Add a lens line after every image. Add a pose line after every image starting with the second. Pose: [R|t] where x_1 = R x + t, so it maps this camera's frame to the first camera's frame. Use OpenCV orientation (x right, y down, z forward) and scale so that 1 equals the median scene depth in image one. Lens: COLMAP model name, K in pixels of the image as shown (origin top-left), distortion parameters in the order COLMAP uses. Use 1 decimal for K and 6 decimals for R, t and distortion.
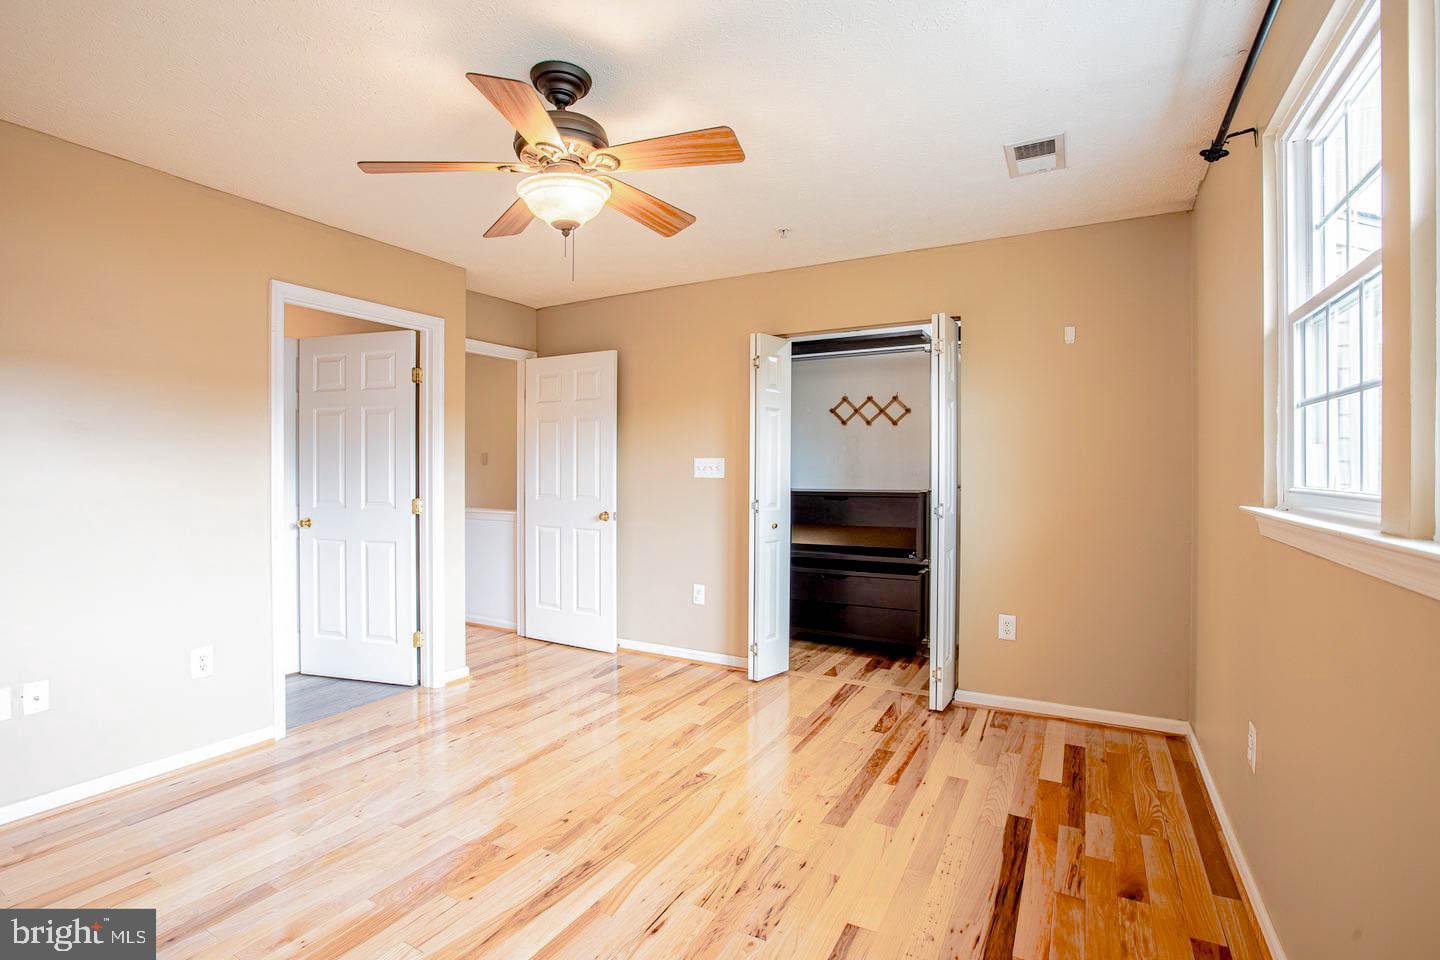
lens RADIAL K [[669.9, 0, 712.3], [0, 669.9, 473.3], [0, 0, 1]] dist [-0.066824, 0.023873]
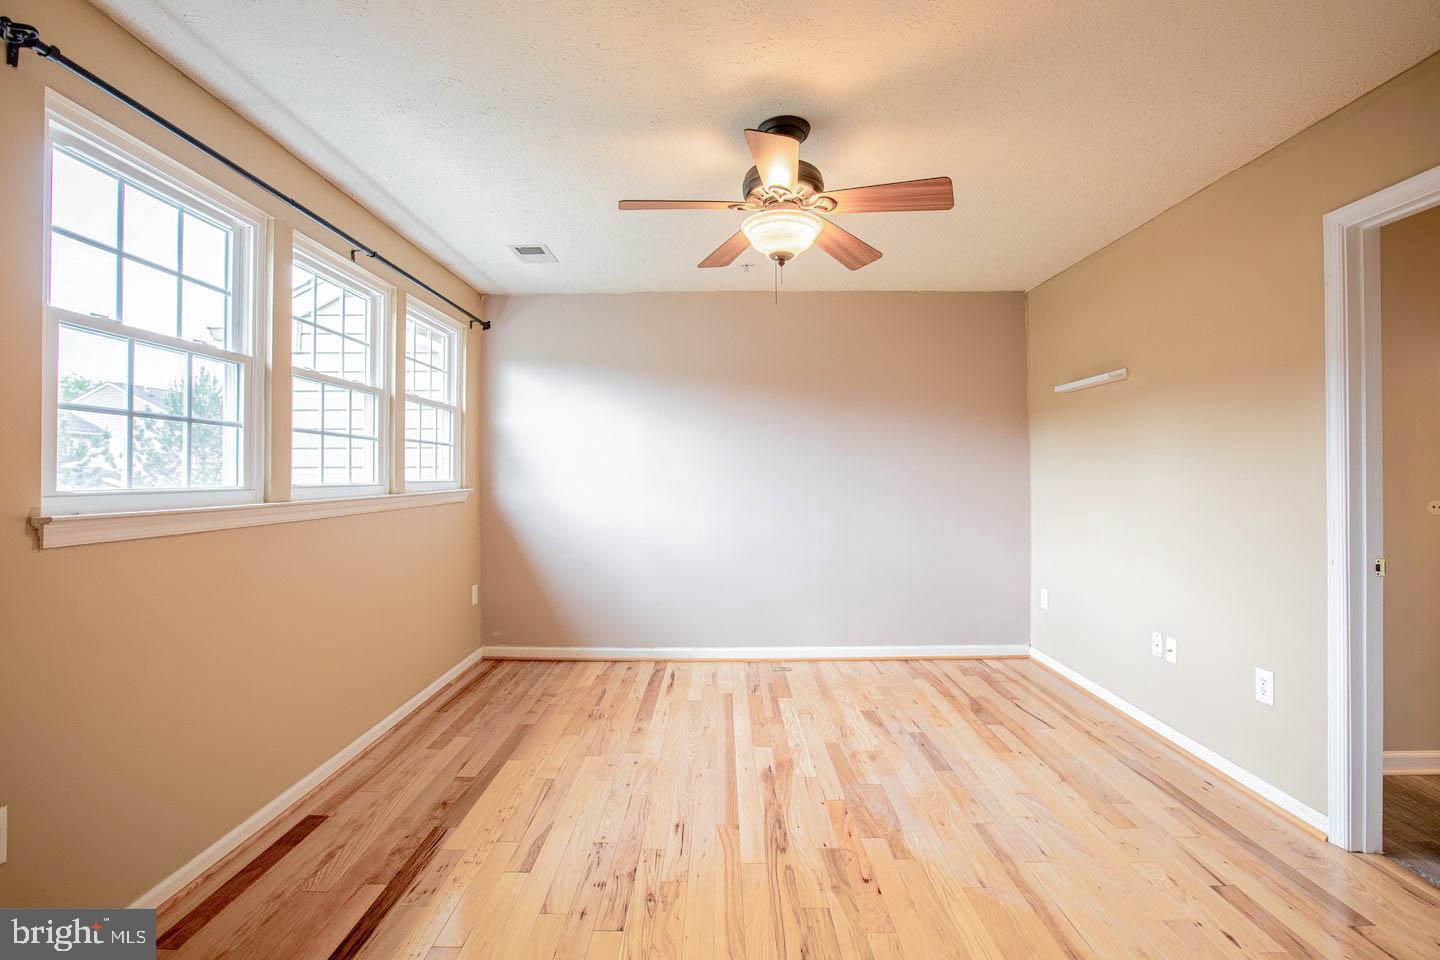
lens RADIAL K [[669.9, 0, 712.3], [0, 669.9, 473.3], [0, 0, 1]] dist [-0.066824, 0.023873]
pose [[-0.881054, -0.001805, -0.473012, 0.418754], [-0.002960, 0.999994, 0.001697, -0.004203], [0.473006, 0.002895, -0.881054, 1.932253]]
